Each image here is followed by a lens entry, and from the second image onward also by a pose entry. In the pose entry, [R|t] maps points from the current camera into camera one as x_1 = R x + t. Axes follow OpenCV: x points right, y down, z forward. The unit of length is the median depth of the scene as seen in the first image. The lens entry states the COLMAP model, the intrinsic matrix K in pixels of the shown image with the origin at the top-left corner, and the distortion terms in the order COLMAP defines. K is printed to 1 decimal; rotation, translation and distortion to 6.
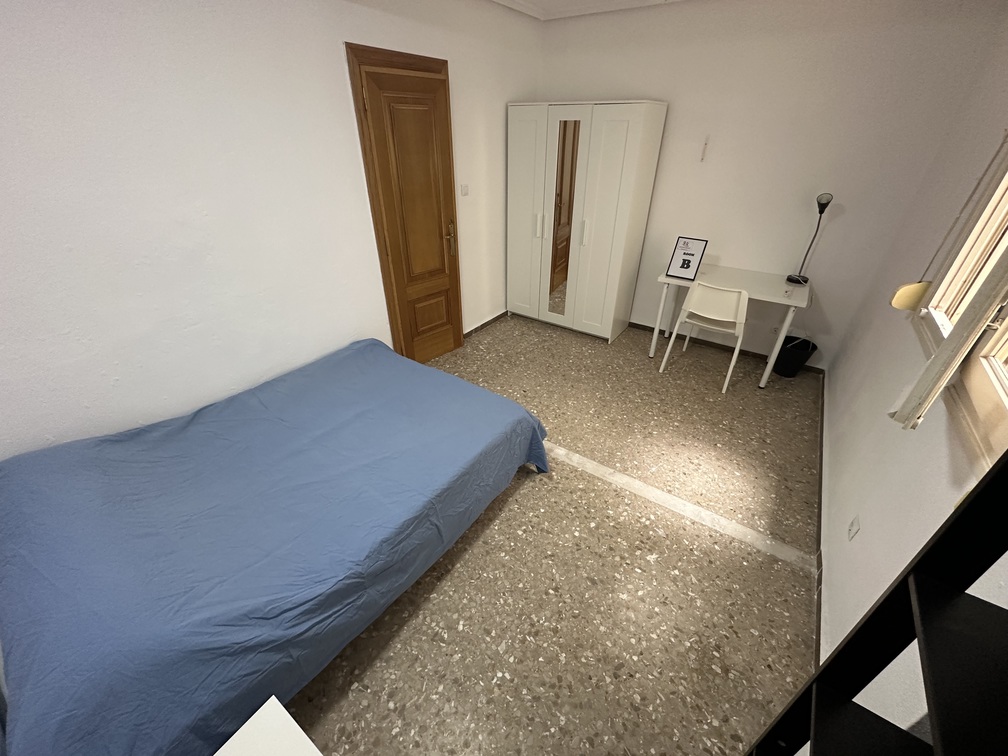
lens RADIAL K [[401.8, 0, 506.0], [0, 401.8, 379.1], [0, 0, 1]] dist [-0.001055, 0.000081]
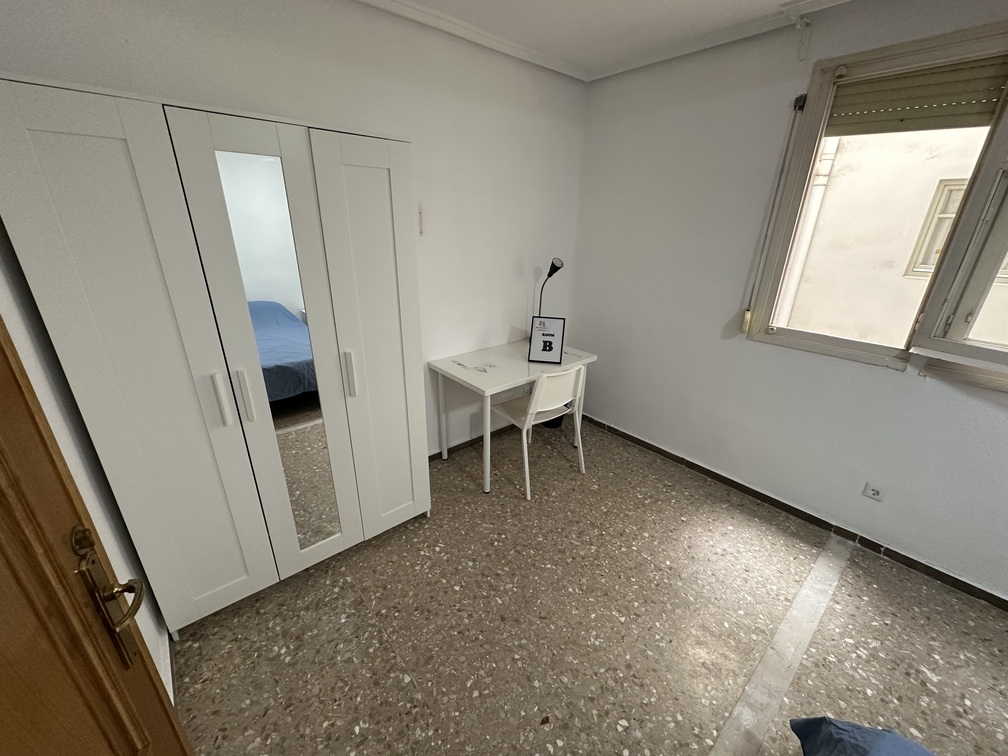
lens RADIAL K [[401.8, 0, 506.0], [0, 401.8, 379.1], [0, 0, 1]] dist [-0.001055, 0.000081]
pose [[0.252957, -0.352301, 0.901053, -0.318737], [0.494505, 0.847575, 0.192567, -0.546498], [-0.831551, 0.396864, 0.388614, 0.981784]]
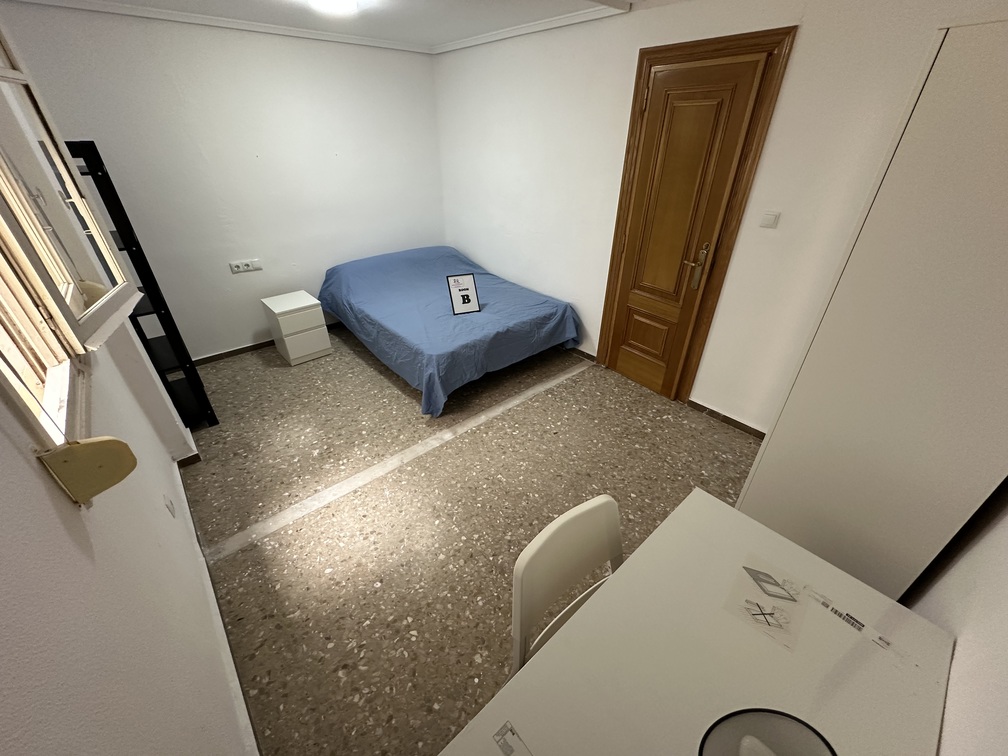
lens RADIAL K [[401.8, 0, 506.0], [0, 401.8, 379.1], [0, 0, 1]] dist [-0.001055, 0.000081]
pose [[-0.239365, 0.501660, -0.831289, 0.998055], [-0.518248, 0.658000, 0.546311, -0.630347], [0.821050, 0.561582, 0.102482, 1.047885]]
